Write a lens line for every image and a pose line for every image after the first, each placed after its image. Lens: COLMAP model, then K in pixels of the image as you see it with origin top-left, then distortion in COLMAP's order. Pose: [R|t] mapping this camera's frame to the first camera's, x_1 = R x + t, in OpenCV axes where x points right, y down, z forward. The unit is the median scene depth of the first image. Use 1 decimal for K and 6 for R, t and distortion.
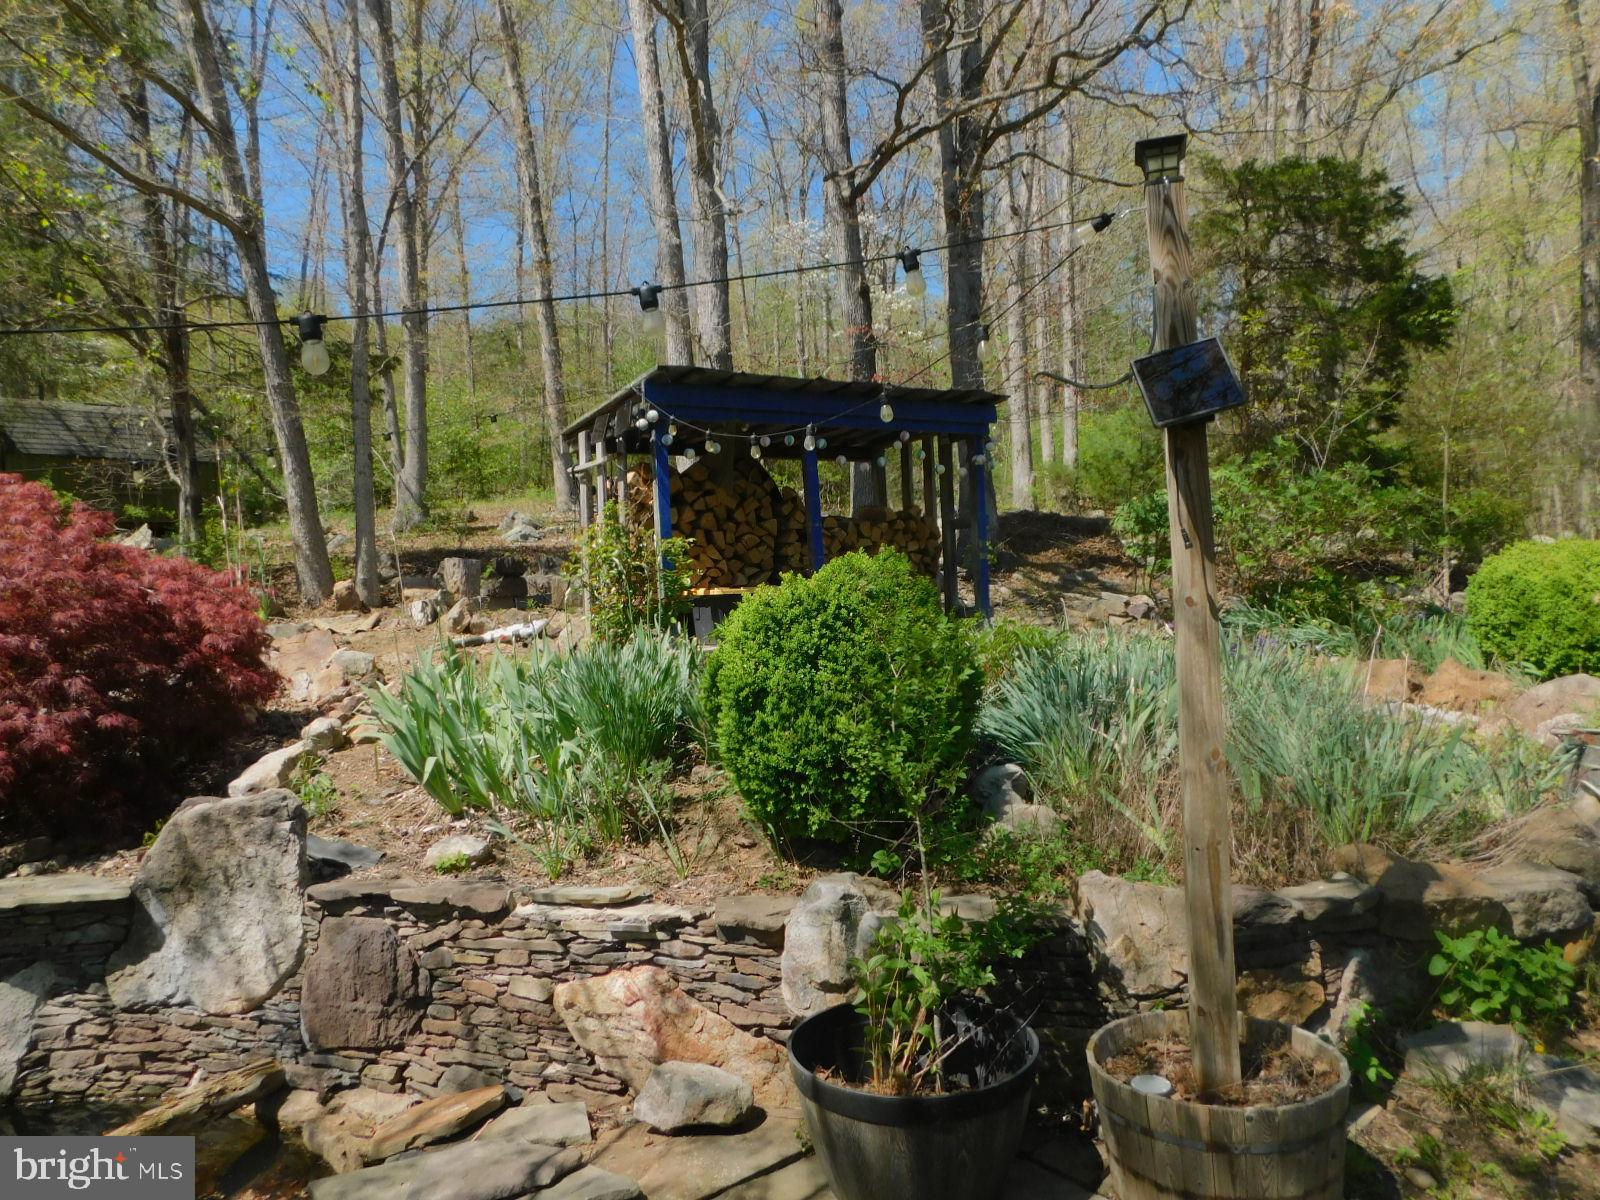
lens RADIAL K [[1070.1, 0, 805.1], [0, 1070.1, 583.4], [0, 0, 1]] dist [-0.066537, 0.049830]
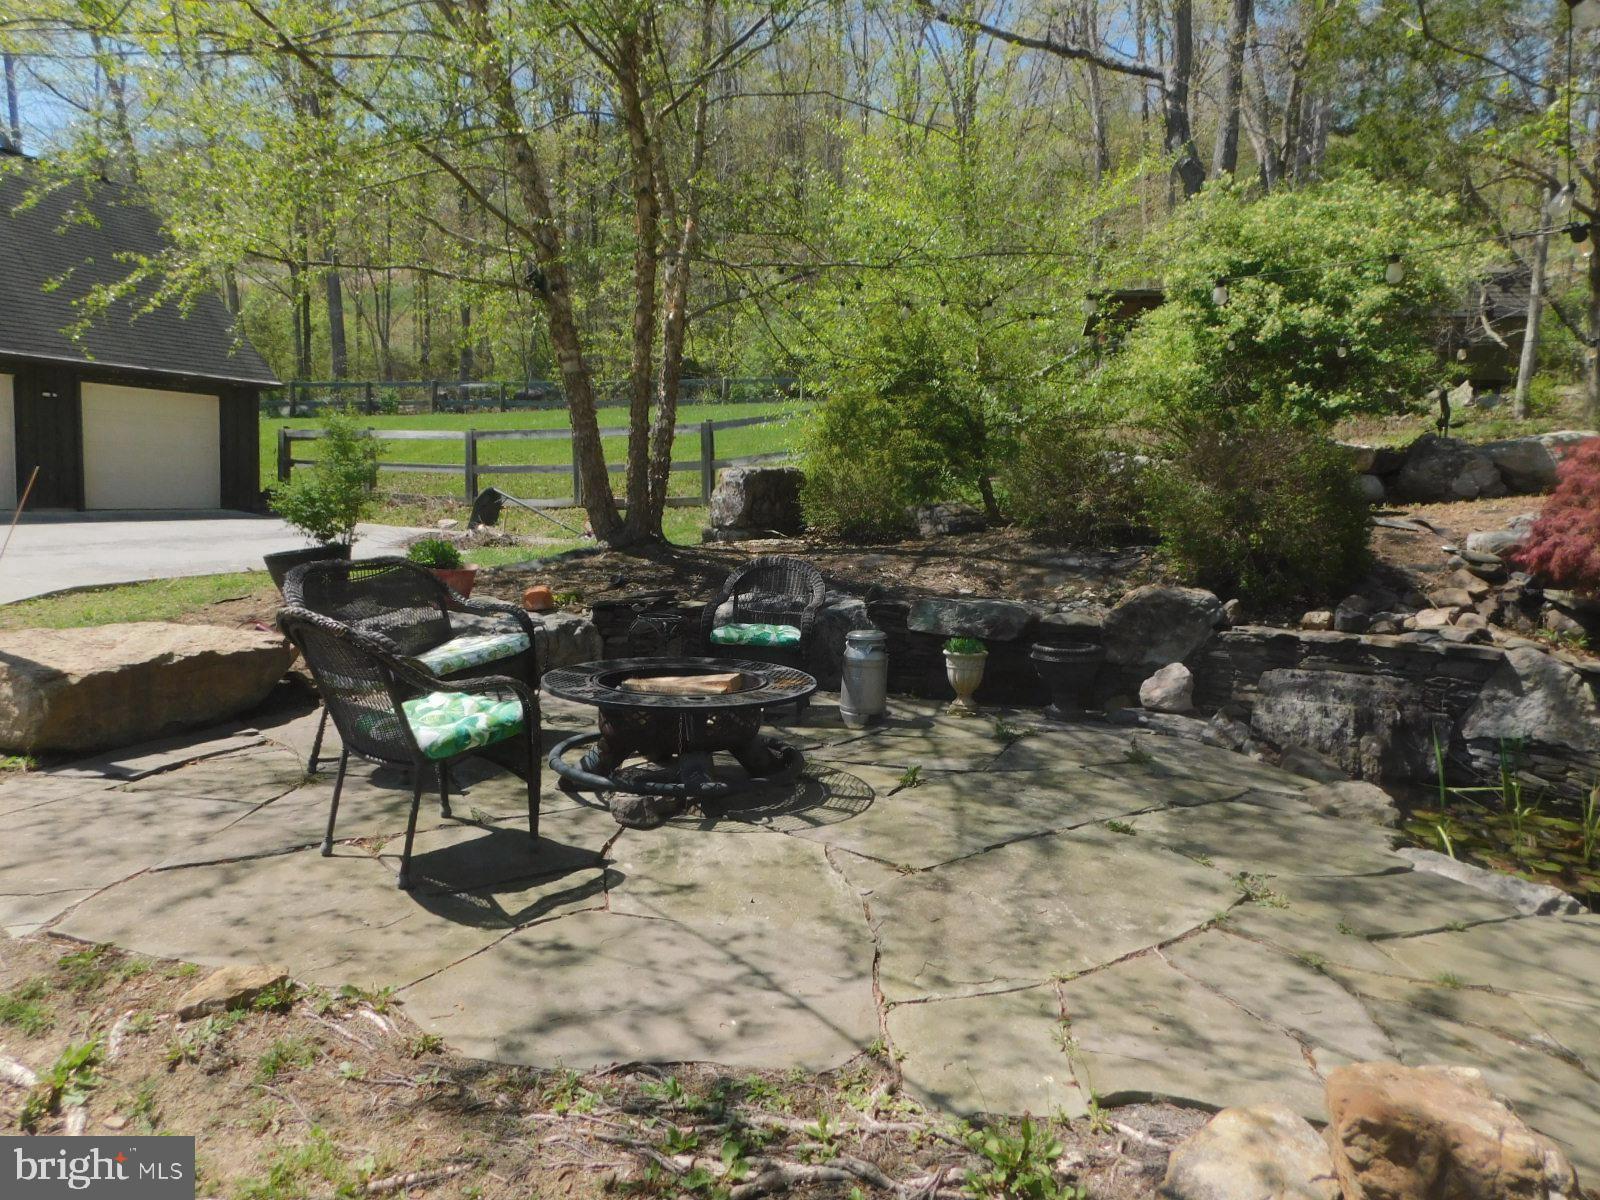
lens RADIAL K [[1070.1, 0, 794.5], [0, 1070.1, 614.0], [0, 0, 1]] dist [-0.066537, 0.049830]
pose [[0.563697, 0.173120, -0.807636, -0.537451], [-0.043832, 0.982681, 0.180048, 0.047028], [0.824818, -0.066092, 0.561522, -0.560614]]
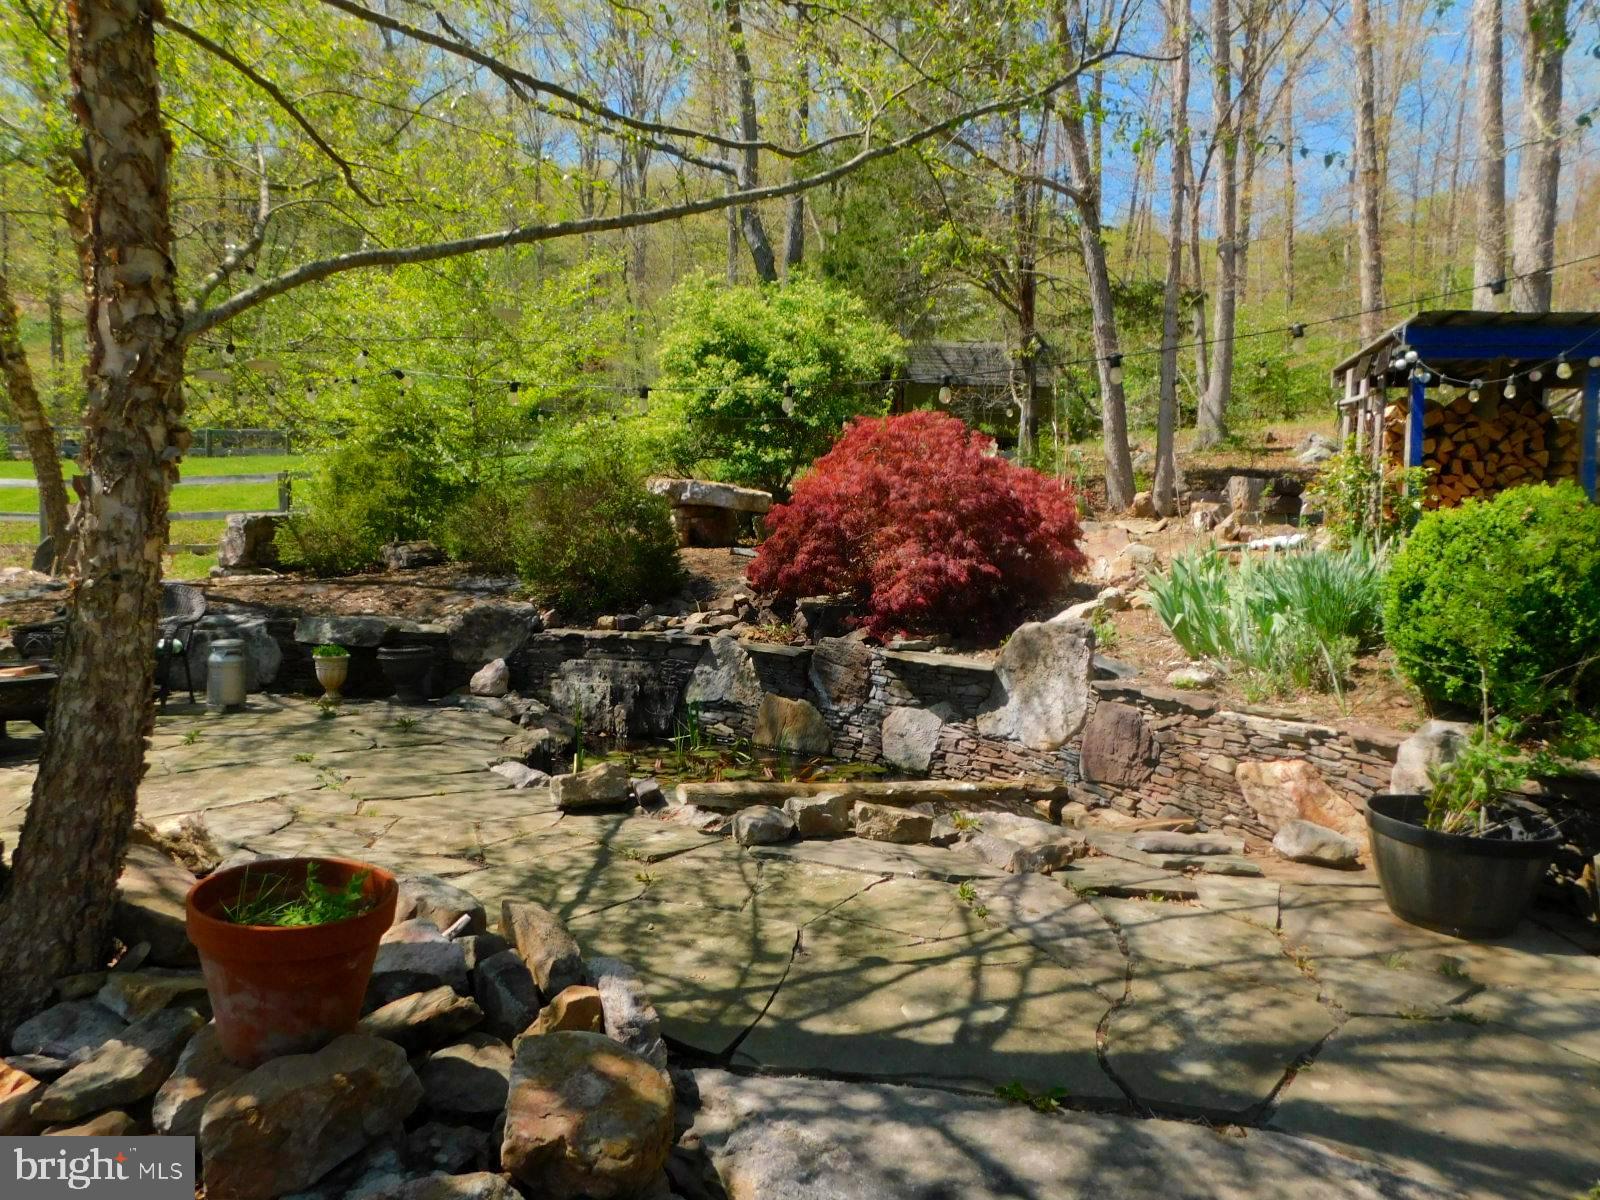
lens RADIAL K [[1070.1, 0, 811.2], [0, 1070.1, 613.2], [0, 0, 1]] dist [-0.066537, 0.049830]
pose [[0.751990, 0.119750, -0.648206, 0.193460], [-0.051022, 0.990984, 0.123884, 0.008866], [0.657197, -0.060087, 0.751320, -0.388452]]
